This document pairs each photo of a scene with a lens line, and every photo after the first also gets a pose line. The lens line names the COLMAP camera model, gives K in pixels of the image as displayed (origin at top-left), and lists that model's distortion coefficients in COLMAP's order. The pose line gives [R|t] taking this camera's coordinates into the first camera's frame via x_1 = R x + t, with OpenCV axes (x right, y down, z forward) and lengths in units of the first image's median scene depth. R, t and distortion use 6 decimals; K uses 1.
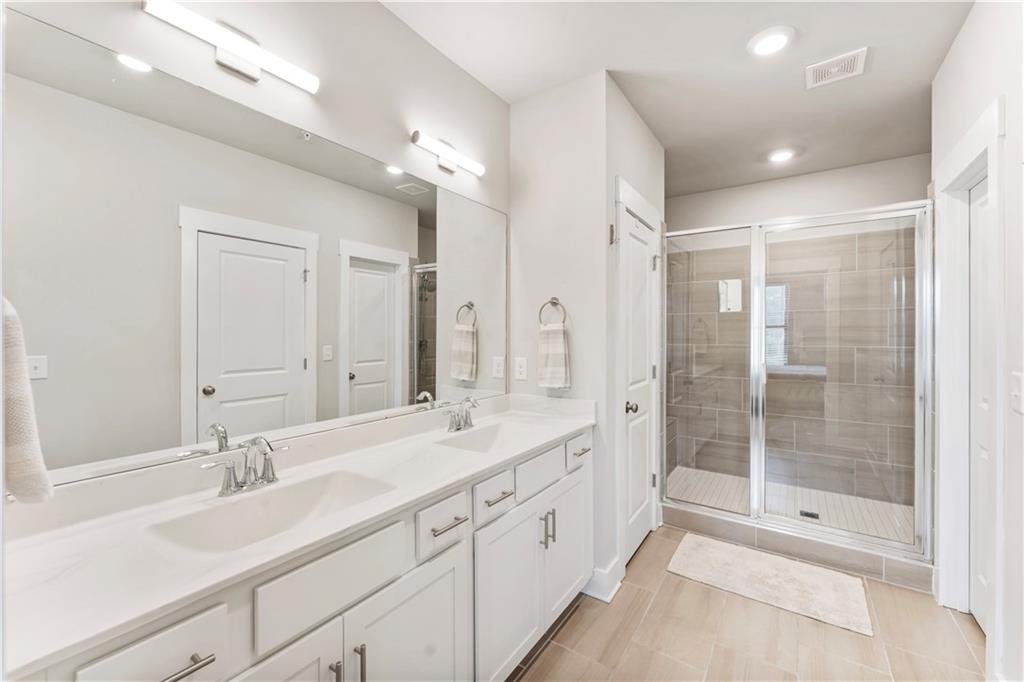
lens RADIAL K [[417.9, 0, 508.4], [0, 417.9, 332.4], [0, 0, 1]] dist [0.000741, -0.000049]
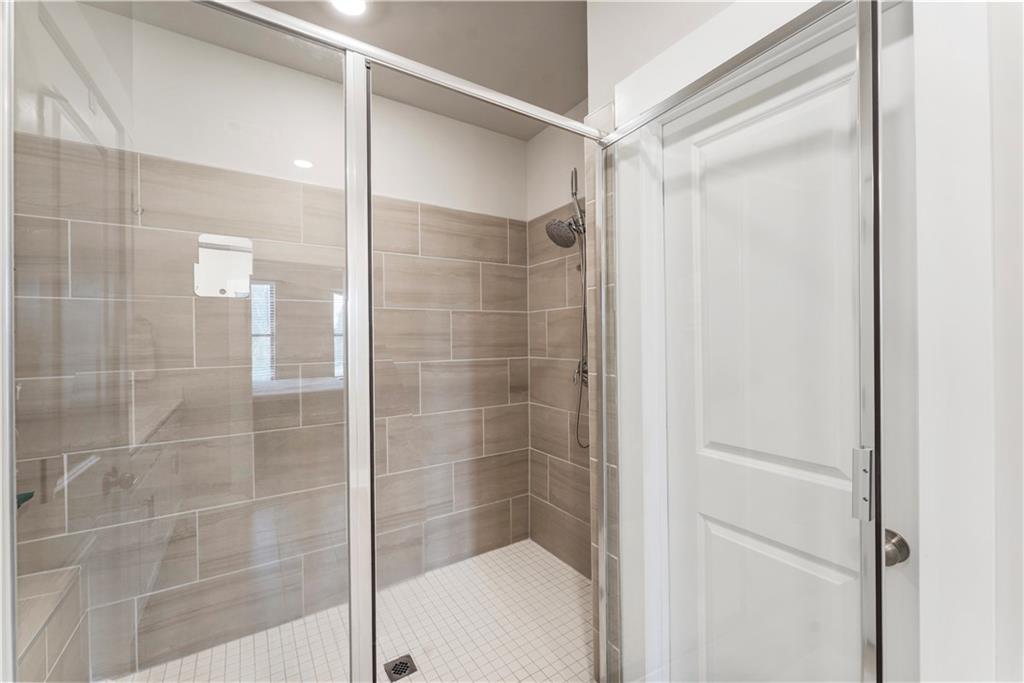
lens RADIAL K [[417.9, 0, 516.4], [0, 417.9, 337.1], [0, 0, 1]] dist [0.000741, -0.000049]
pose [[0.384653, 0.006310, 0.923040, 0.212218], [0.008078, 0.999915, -0.010202, 0.001075], [-0.923026, 0.011381, 0.384570, 0.512242]]
